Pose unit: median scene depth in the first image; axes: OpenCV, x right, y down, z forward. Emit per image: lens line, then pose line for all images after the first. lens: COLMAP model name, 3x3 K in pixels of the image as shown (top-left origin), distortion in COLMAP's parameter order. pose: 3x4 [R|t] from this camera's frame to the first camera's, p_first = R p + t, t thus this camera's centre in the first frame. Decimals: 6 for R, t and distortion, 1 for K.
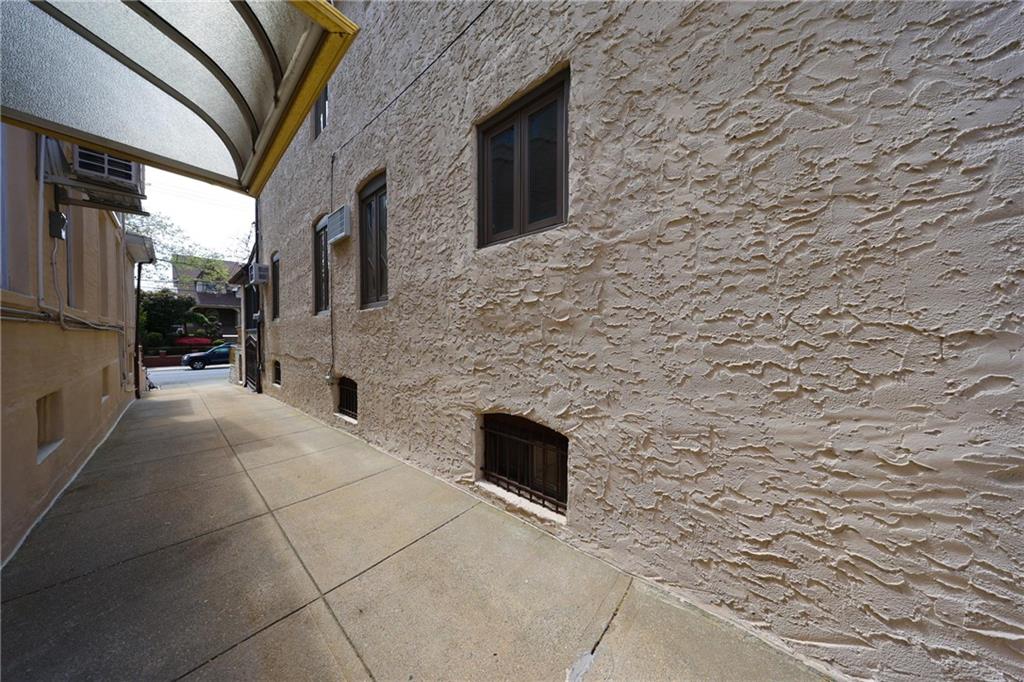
lens RADIAL K [[297.4, 0, 509.7], [0, 297.4, 339.7], [0, 0, 1]] dist [-0.000365, -0.000001]
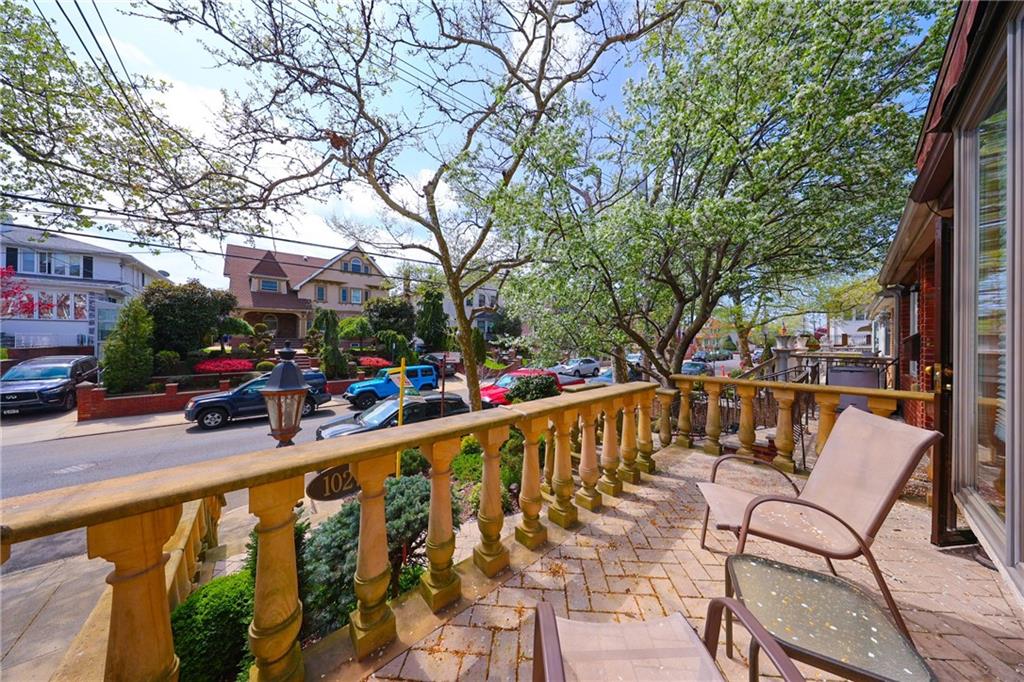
lens RADIAL K [[297.4, 0, 514.3], [0, 297.4, 340.8], [0, 0, 1]] dist [-0.000365, -0.000001]
pose [[0.989923, -0.003709, -0.141557, -0.408784], [0.001708, 0.999897, -0.014257, -0.034591], [0.141595, 0.013872, 0.989827, 0.497839]]
